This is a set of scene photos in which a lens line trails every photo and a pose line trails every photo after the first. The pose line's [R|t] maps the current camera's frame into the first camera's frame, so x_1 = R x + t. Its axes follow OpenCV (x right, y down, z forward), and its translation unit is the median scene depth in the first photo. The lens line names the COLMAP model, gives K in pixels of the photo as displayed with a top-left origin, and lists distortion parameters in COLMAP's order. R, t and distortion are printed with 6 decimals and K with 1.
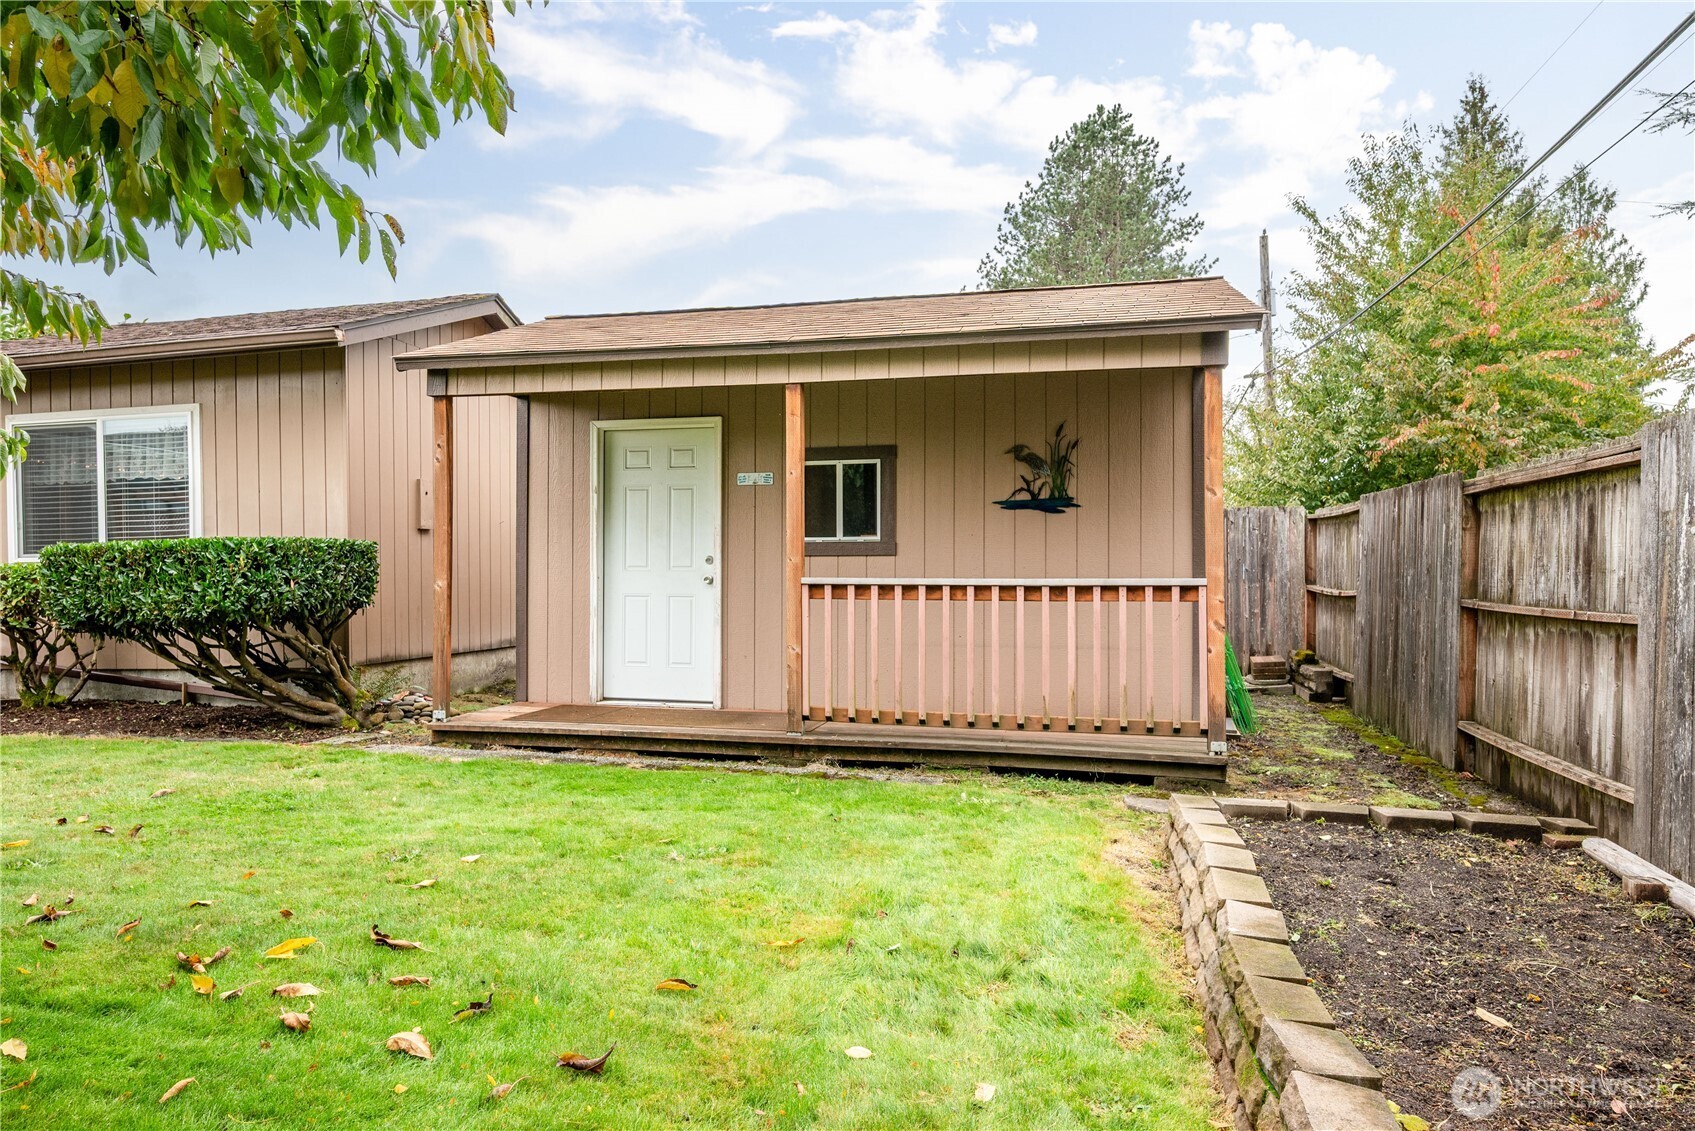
lens RADIAL K [[1139.7, 0, 797.4], [0, 1139.7, 567.2], [0, 0, 1]] dist [0.000132, 0.001390]
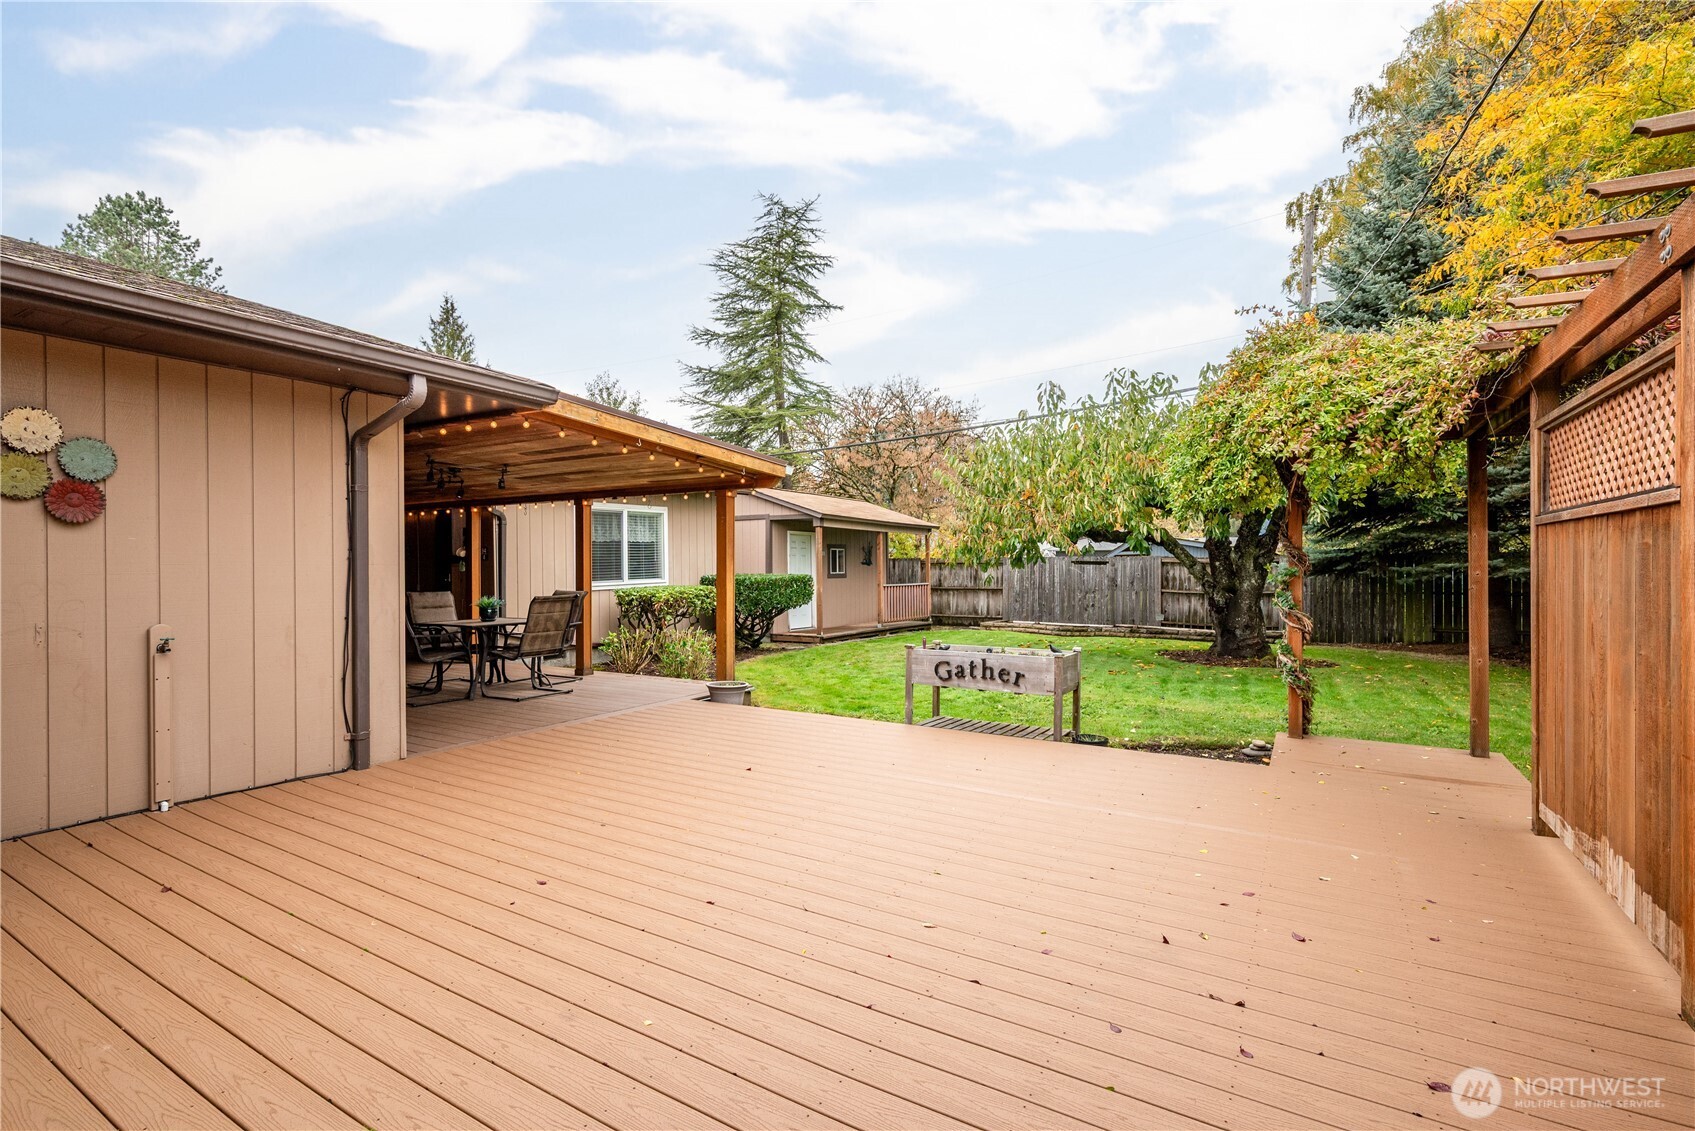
lens RADIAL K [[779.4, 0, 846.7], [0, 779.4, 568.3], [0, 0, 1]] dist [-0.002338, 0.000637]
pose [[0.287464, -0.000693, 0.957791, -2.453434], [0.001277, 0.999999, 0.000340, -0.044425], [-0.957791, 0.001126, 0.287464, 0.392341]]
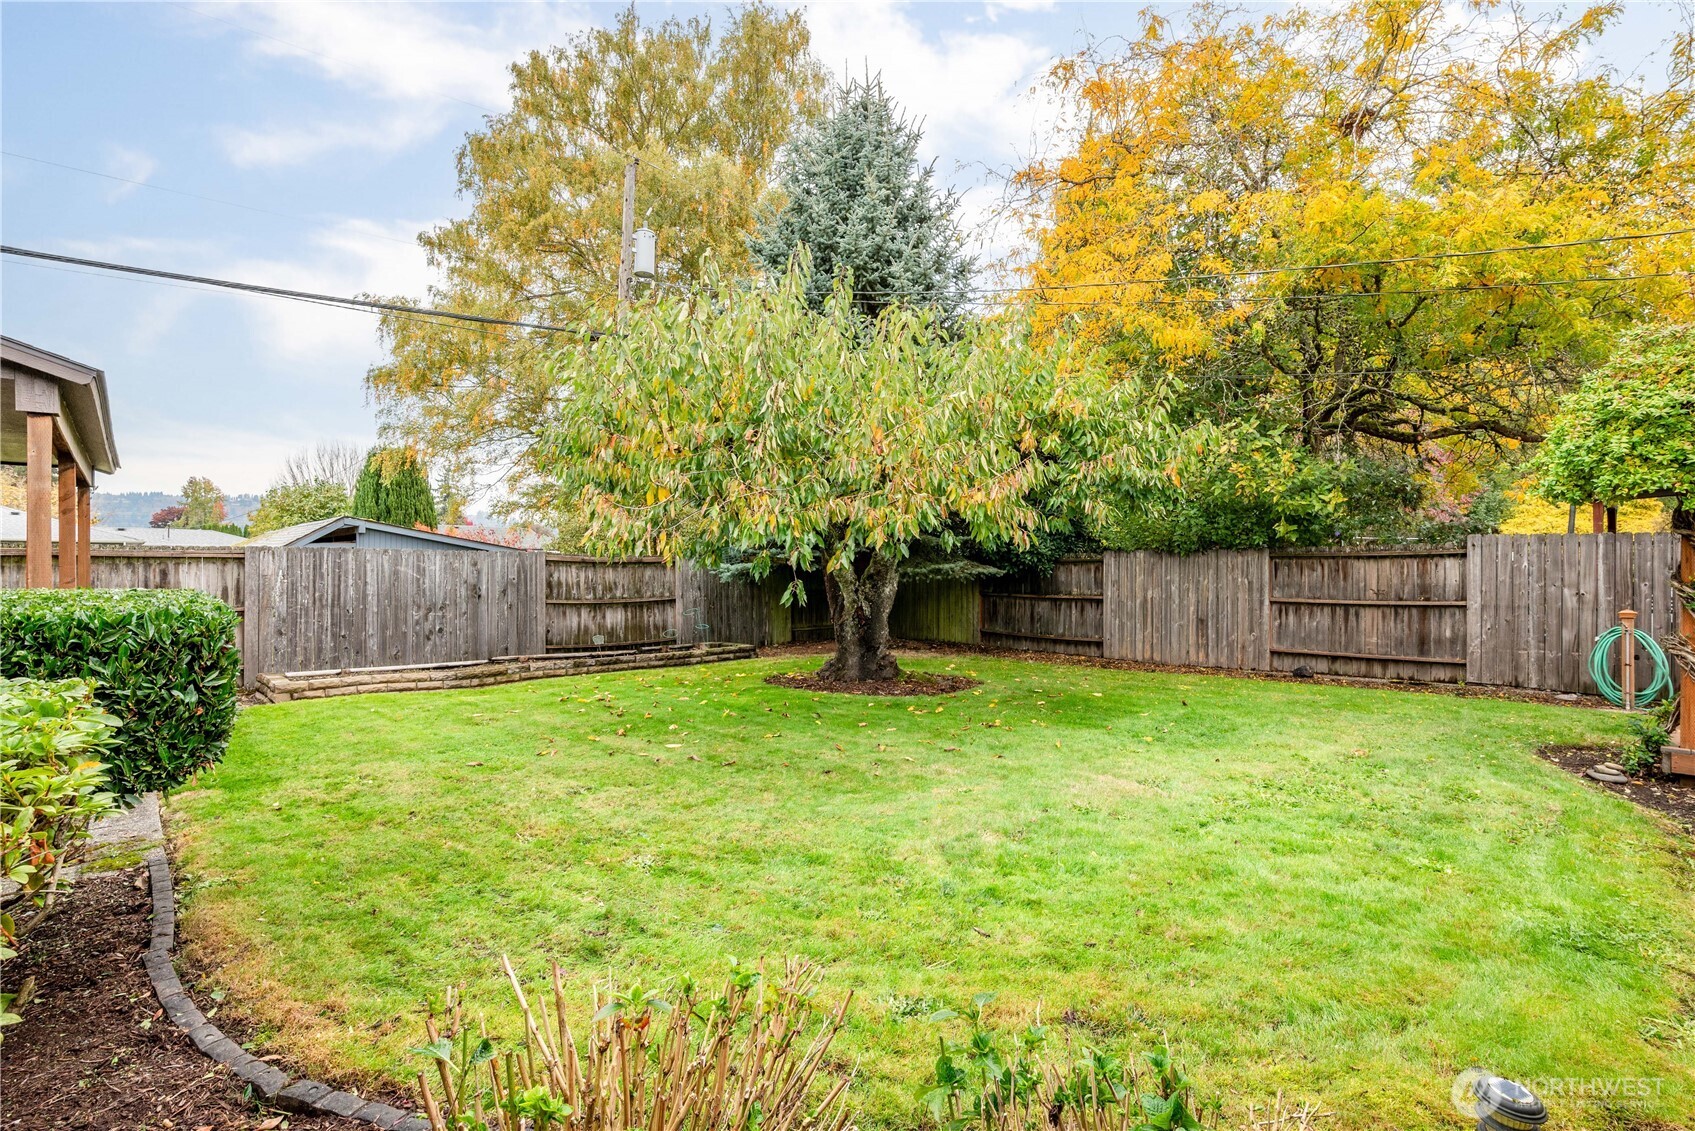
lens RADIAL K [[779.4, 0, 853.3], [0, 779.4, 566.2], [0, 0, 1]] dist [-0.002338, 0.000637]
pose [[-0.848889, 0.002009, 0.528568, -1.203898], [-0.000594, 0.999989, -0.004756, -0.041294], [-0.528571, -0.004351, -0.848878, 1.290140]]
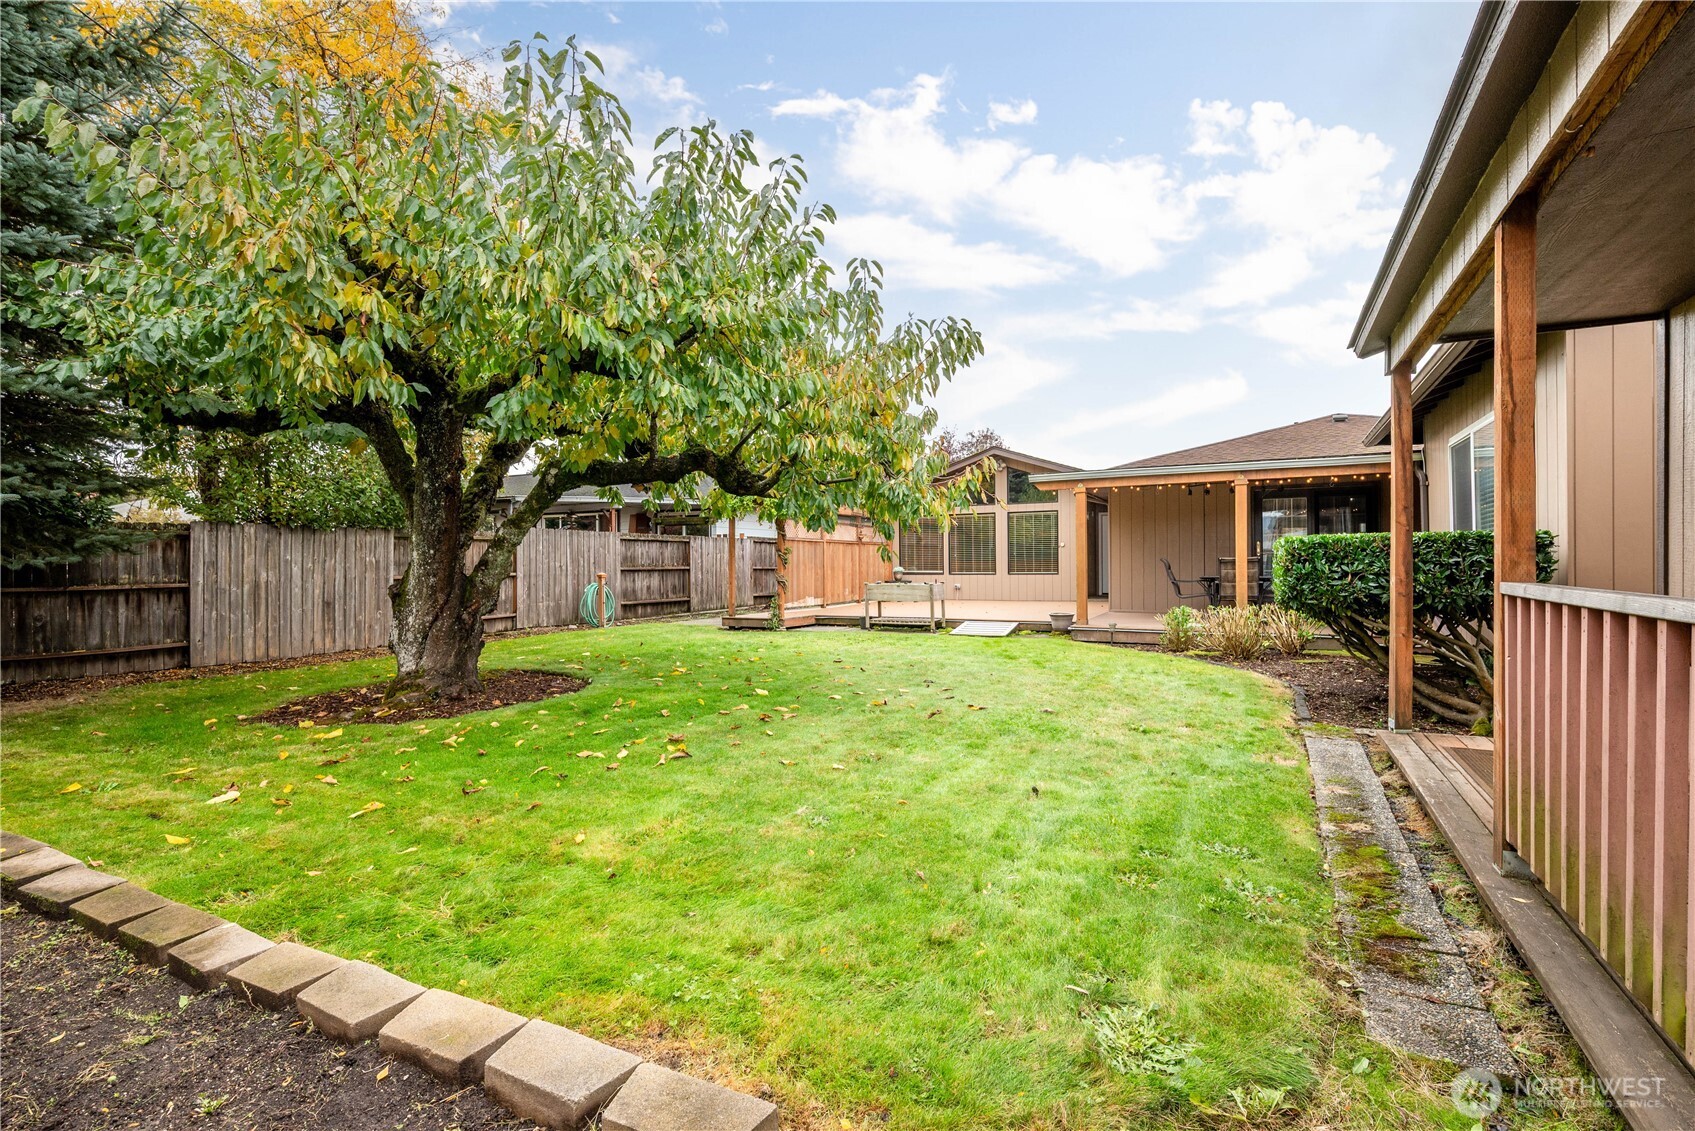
lens RADIAL K [[779.4, 0, 845.5], [0, 779.4, 564.9], [0, 0, 1]] dist [-0.002338, 0.000637]
pose [[-0.227747, 0.006384, -0.973699, 0.416535], [0.008920, 0.999950, 0.004470, -0.005152], [0.973679, -0.007667, -0.227793, 0.792152]]
